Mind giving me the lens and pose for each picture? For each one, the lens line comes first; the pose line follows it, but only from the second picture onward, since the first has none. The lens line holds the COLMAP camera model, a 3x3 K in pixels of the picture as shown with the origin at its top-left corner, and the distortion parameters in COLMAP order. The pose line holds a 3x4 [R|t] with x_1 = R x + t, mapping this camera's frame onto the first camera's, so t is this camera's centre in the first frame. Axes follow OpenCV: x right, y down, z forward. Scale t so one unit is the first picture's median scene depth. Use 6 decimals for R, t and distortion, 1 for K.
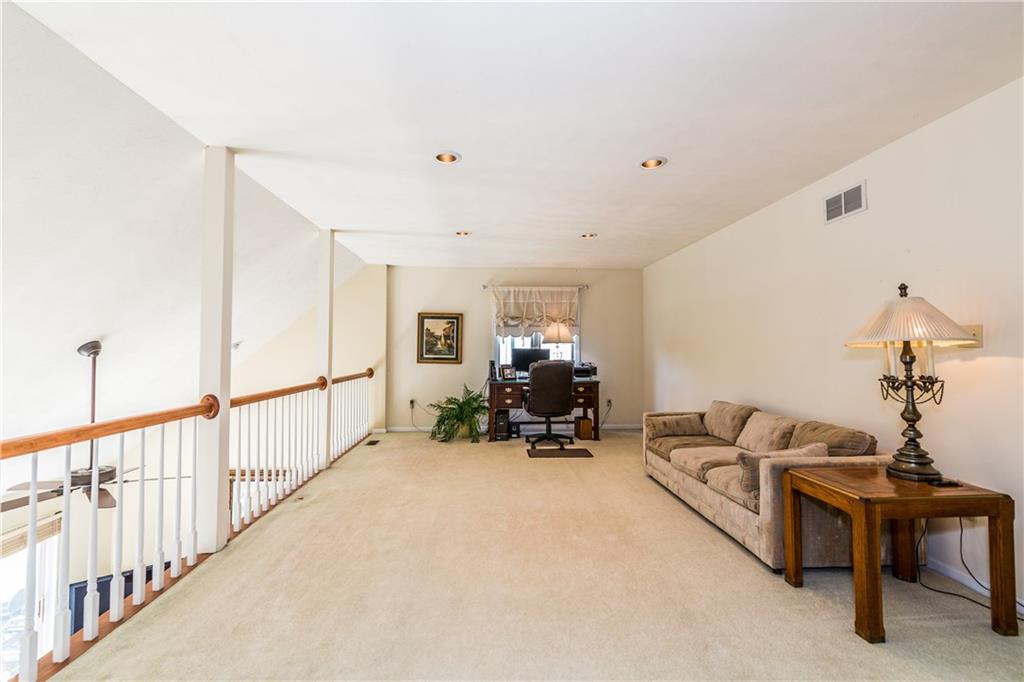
lens RADIAL K [[438.5, 0, 516.9], [0, 438.5, 341.0], [0, 0, 1]] dist [0.004274, -0.001307]
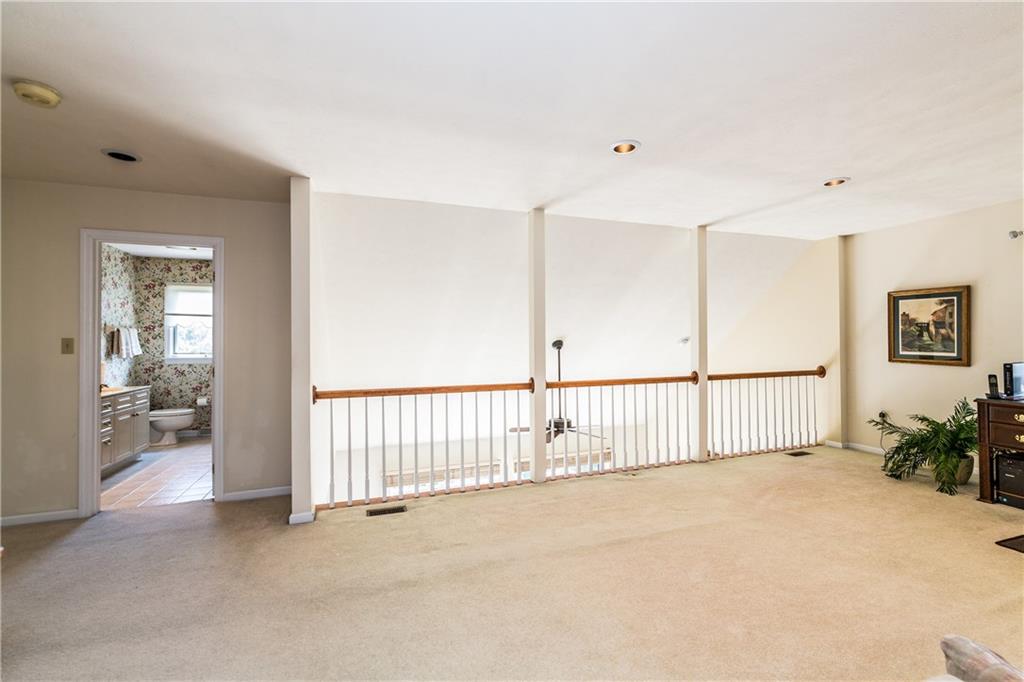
lens RADIAL K [[438.5, 0, 519.2], [0, 438.5, 338.9], [0, 0, 1]] dist [0.004274, -0.001307]
pose [[0.289288, -0.007412, -0.957214, 0.290284], [0.027040, 0.999634, 0.000431, -0.004513], [0.956860, -0.026008, 0.289382, 0.209237]]
